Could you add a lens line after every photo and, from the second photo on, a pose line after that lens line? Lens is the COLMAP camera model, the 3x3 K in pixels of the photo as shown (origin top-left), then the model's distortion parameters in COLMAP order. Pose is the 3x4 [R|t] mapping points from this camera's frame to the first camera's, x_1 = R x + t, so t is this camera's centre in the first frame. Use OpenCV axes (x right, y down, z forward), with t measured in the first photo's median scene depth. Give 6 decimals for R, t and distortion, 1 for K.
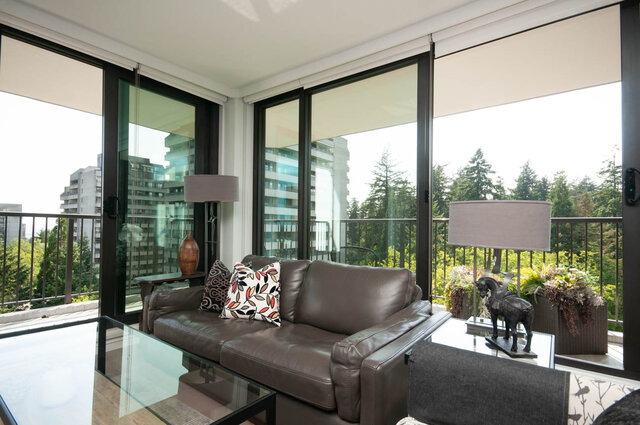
lens RADIAL K [[323.9, 0, 319.7], [0, 323.9, 223.3], [0, 0, 1]] dist [0.018169, 0.000080]
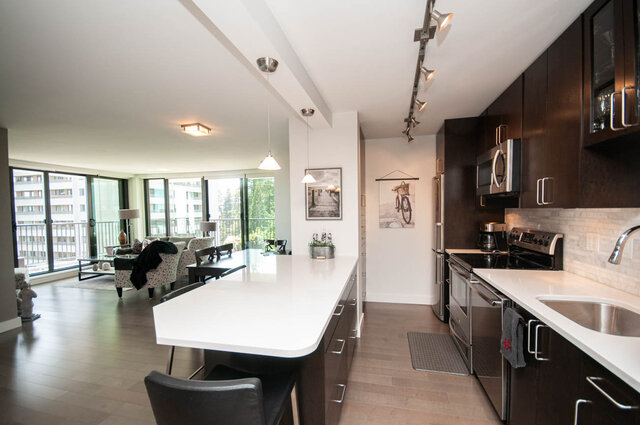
lens RADIAL K [[279.6, 0, 320.4], [0, 279.6, 221.8], [0, 0, 1]] dist [0.016945, -0.014770]
pose [[0.914315, -0.042323, 0.402786, 0.180435], [0.020855, 0.998125, 0.057540, -0.133247], [-0.404466, -0.044210, 0.913484, -1.748768]]
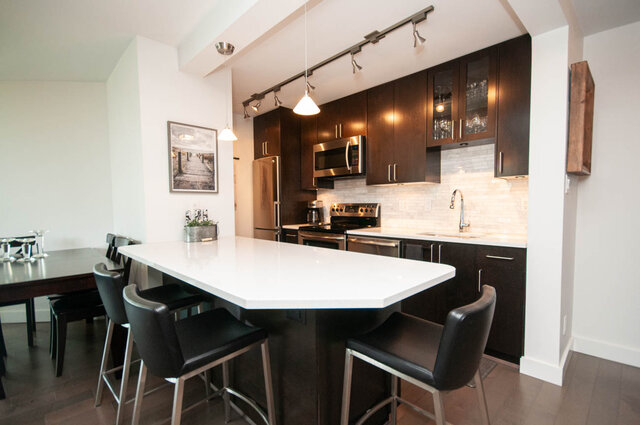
lens RADIAL K [[302.6, 0, 319.0], [0, 302.6, 221.4], [0, 0, 1]] dist [0.007908, -0.000016]
pose [[0.151705, -0.069102, 0.986007, -0.156892], [-0.000804, 0.997544, 0.070035, -0.067693], [-0.988425, -0.011417, 0.151277, -1.334761]]
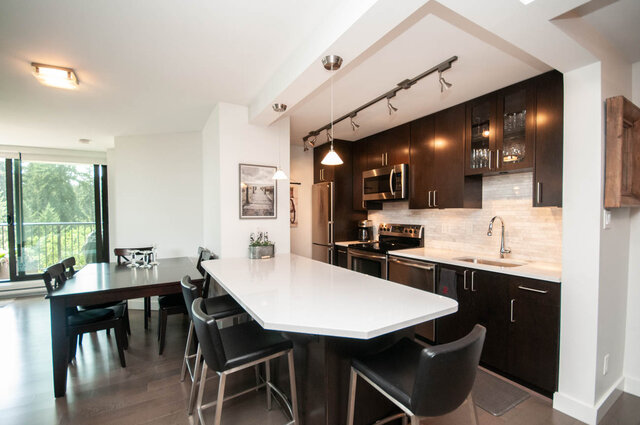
lens RADIAL K [[279.6, 0, 320.4], [0, 279.6, 221.8], [0, 0, 1]] dist [0.016945, -0.014770]
pose [[0.377836, -0.042025, 0.924918, -0.187896], [-0.002885, 0.998911, 0.046566, -0.118051], [-0.925868, -0.020263, 0.377303, -1.423367]]
